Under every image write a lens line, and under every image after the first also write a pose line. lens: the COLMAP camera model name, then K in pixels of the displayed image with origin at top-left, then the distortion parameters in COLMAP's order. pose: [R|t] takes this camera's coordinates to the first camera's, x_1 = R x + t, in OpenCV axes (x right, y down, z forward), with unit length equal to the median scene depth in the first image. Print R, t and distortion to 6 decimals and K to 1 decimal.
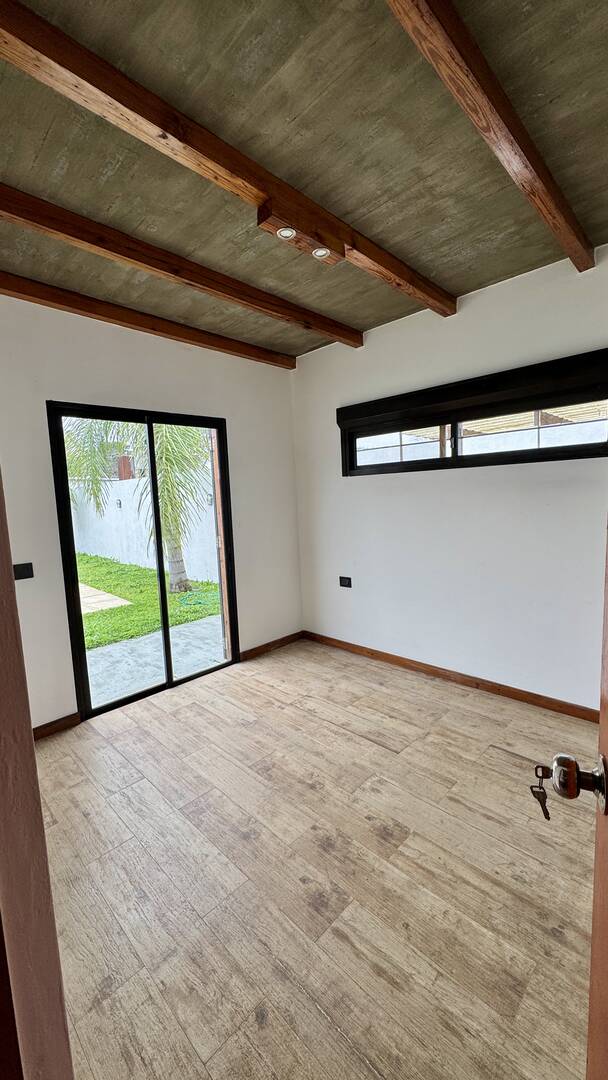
lens RADIAL K [[430.9, 0, 300.4], [0, 430.9, 546.4], [0, 0, 1]] dist [-0.004194, 0.000562]
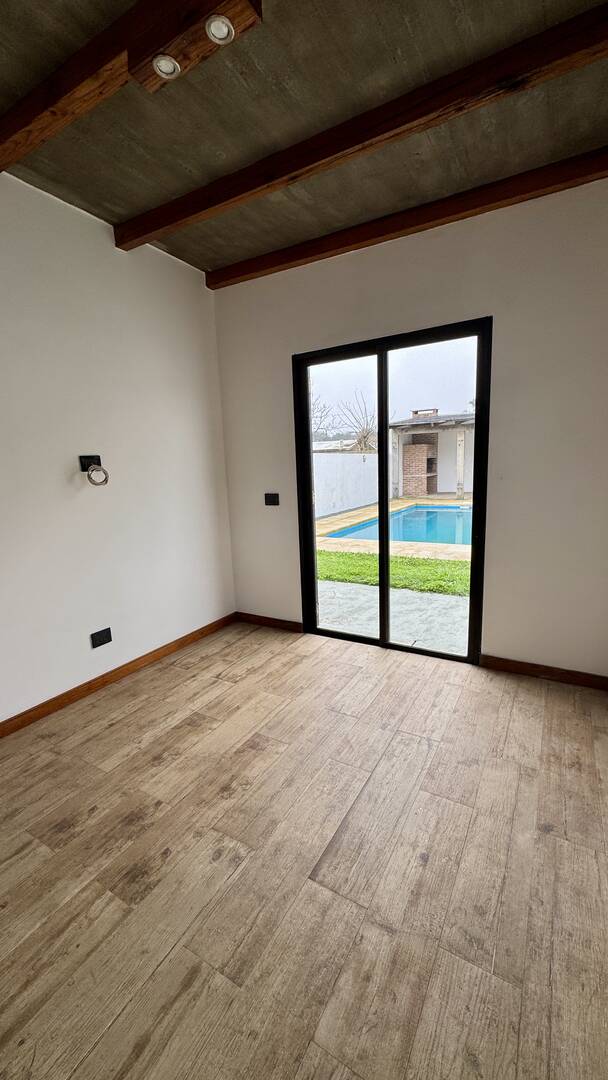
lens RADIAL K [[430.9, 0, 313.7], [0, 430.9, 544.4], [0, 0, 1]] dist [-0.004194, 0.000562]
pose [[0.250981, 0.209831, -0.944976, 0.717797], [-0.089878, 0.977057, 0.193083, -0.079665], [0.963810, 0.036472, 0.264082, 0.871369]]
